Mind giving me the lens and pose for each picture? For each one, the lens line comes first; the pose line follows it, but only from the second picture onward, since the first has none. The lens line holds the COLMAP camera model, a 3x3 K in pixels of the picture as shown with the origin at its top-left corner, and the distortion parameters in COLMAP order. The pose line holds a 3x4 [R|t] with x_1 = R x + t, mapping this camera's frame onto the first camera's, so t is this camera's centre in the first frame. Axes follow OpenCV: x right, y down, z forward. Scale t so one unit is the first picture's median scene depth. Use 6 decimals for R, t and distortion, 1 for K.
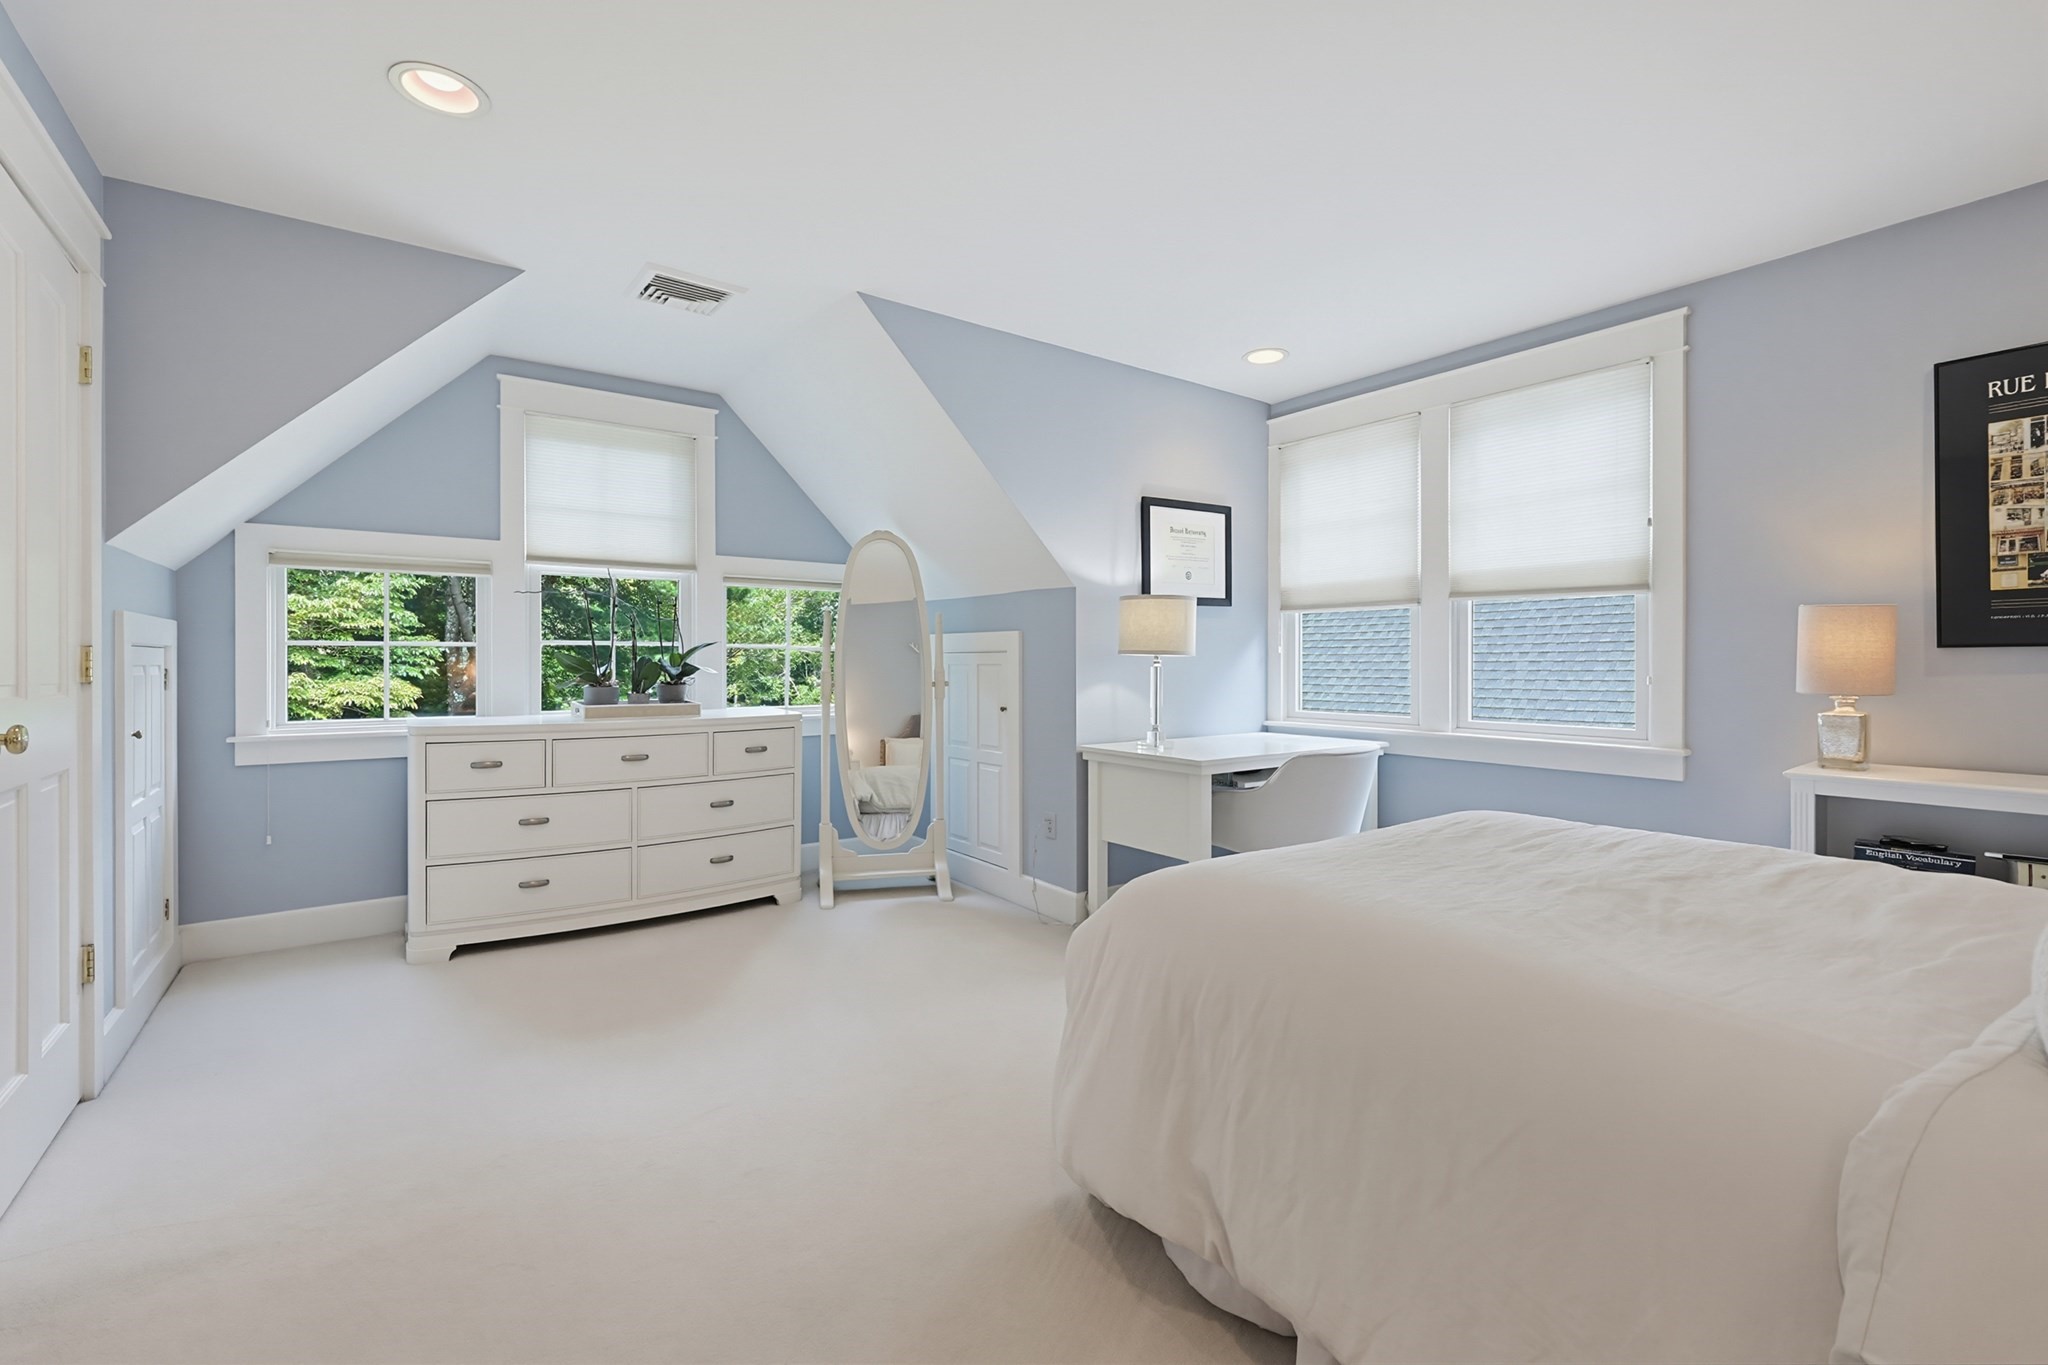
lens RADIAL K [[885.7, 0, 1037.9], [0, 885.7, 685.8], [0, 0, 1]] dist [-0.000100, -0.000174]
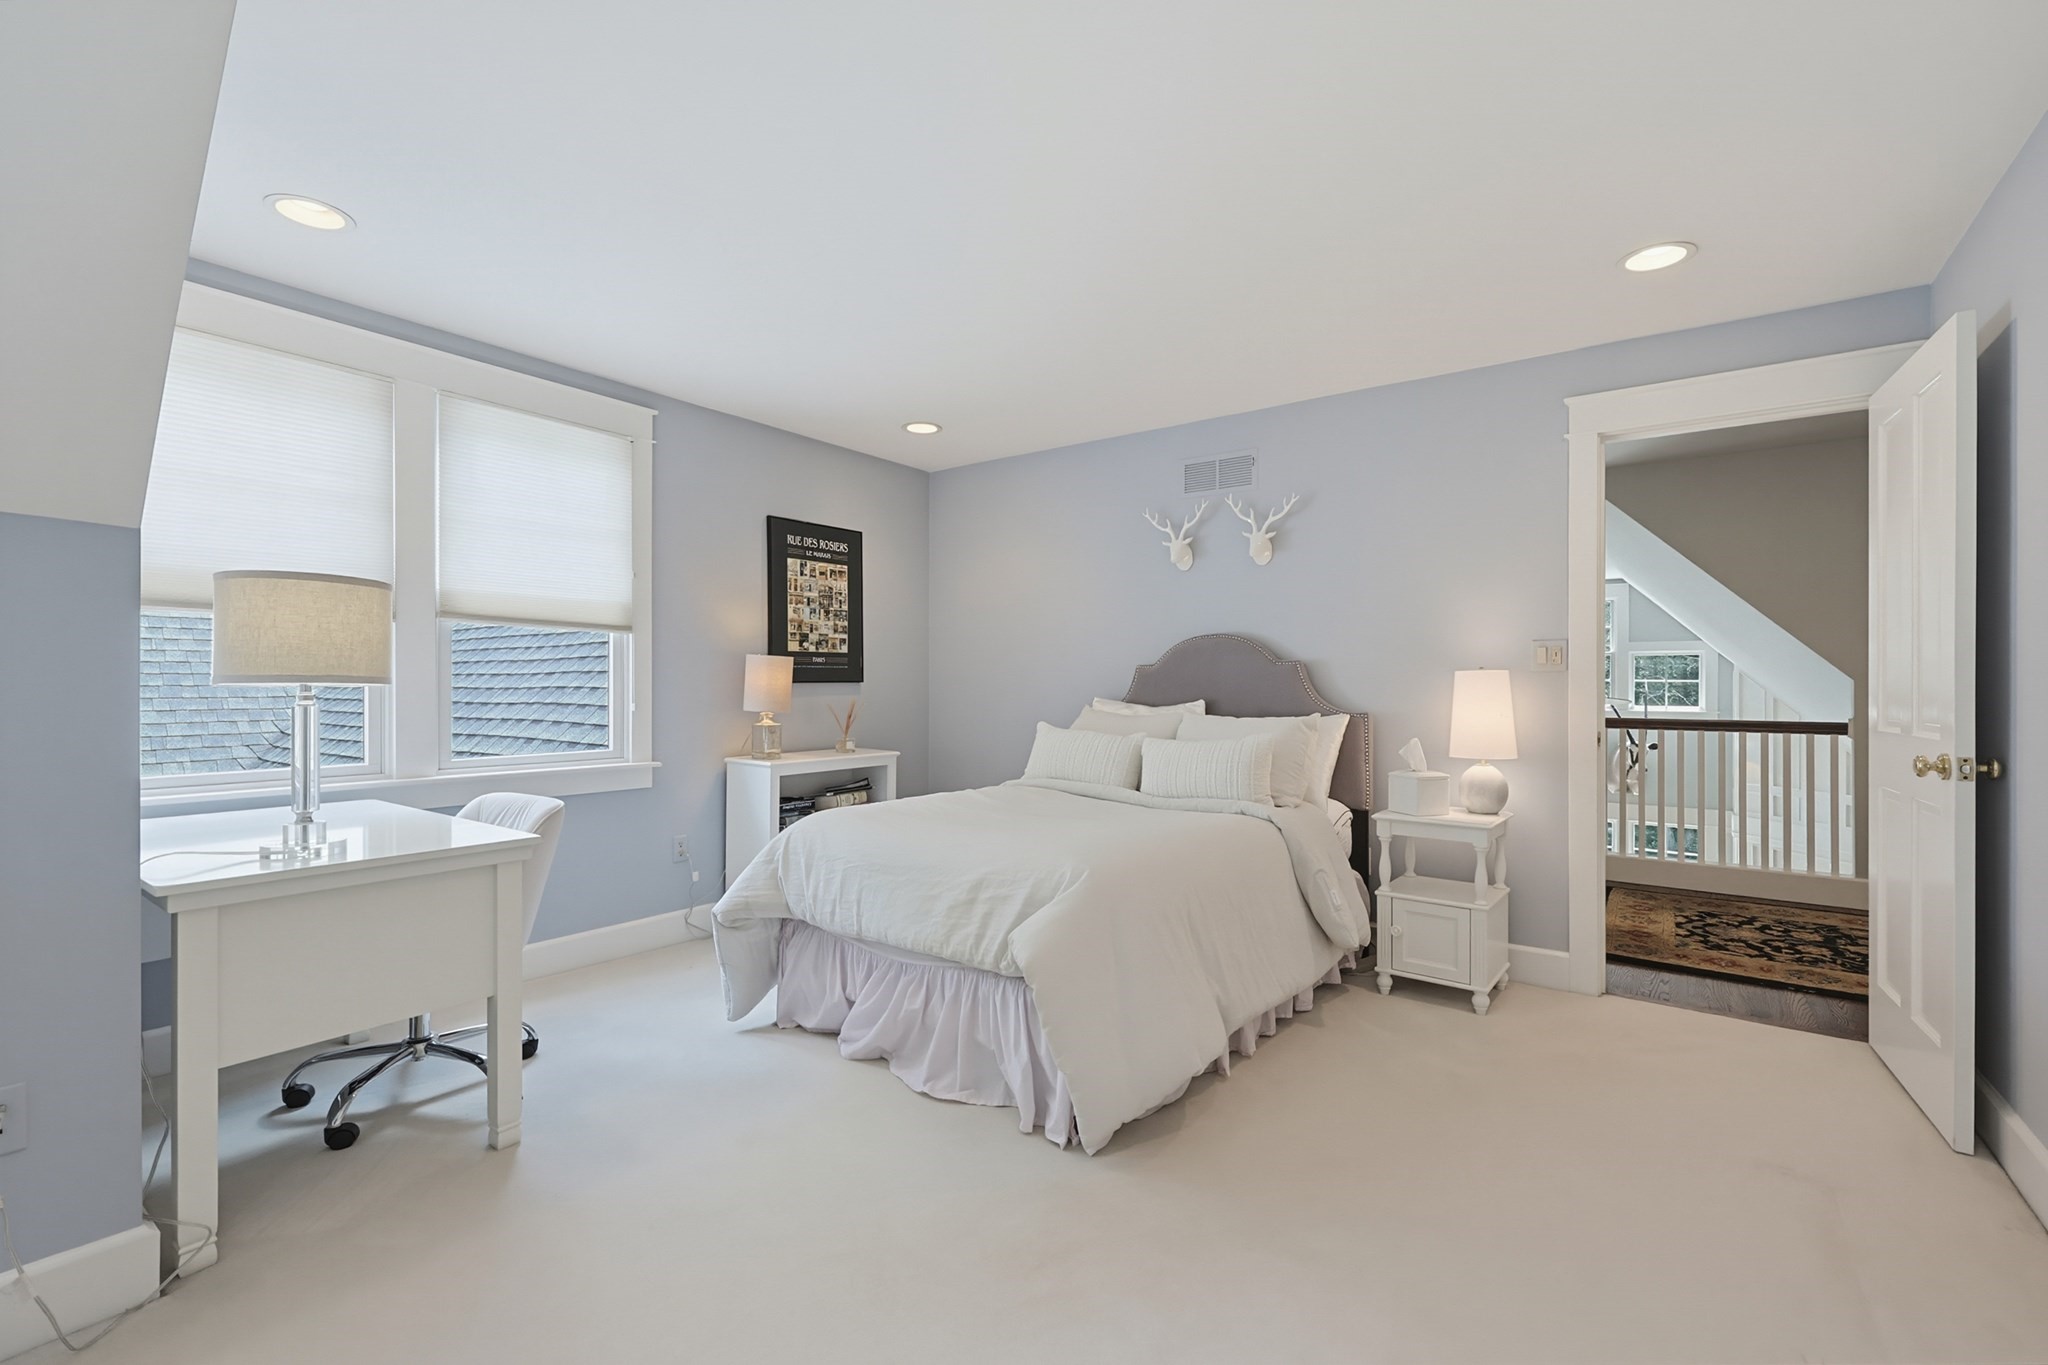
lens RADIAL K [[885.7, 0, 1037.9], [0, 885.7, 685.8], [0, 0, 1]] dist [-0.000100, -0.000174]
pose [[-0.309208, 0.000517, 0.950994, -0.748357], [0.023790, 0.999691, 0.007191, -0.037454], [-0.950697, 0.024848, -0.309124, 1.034962]]
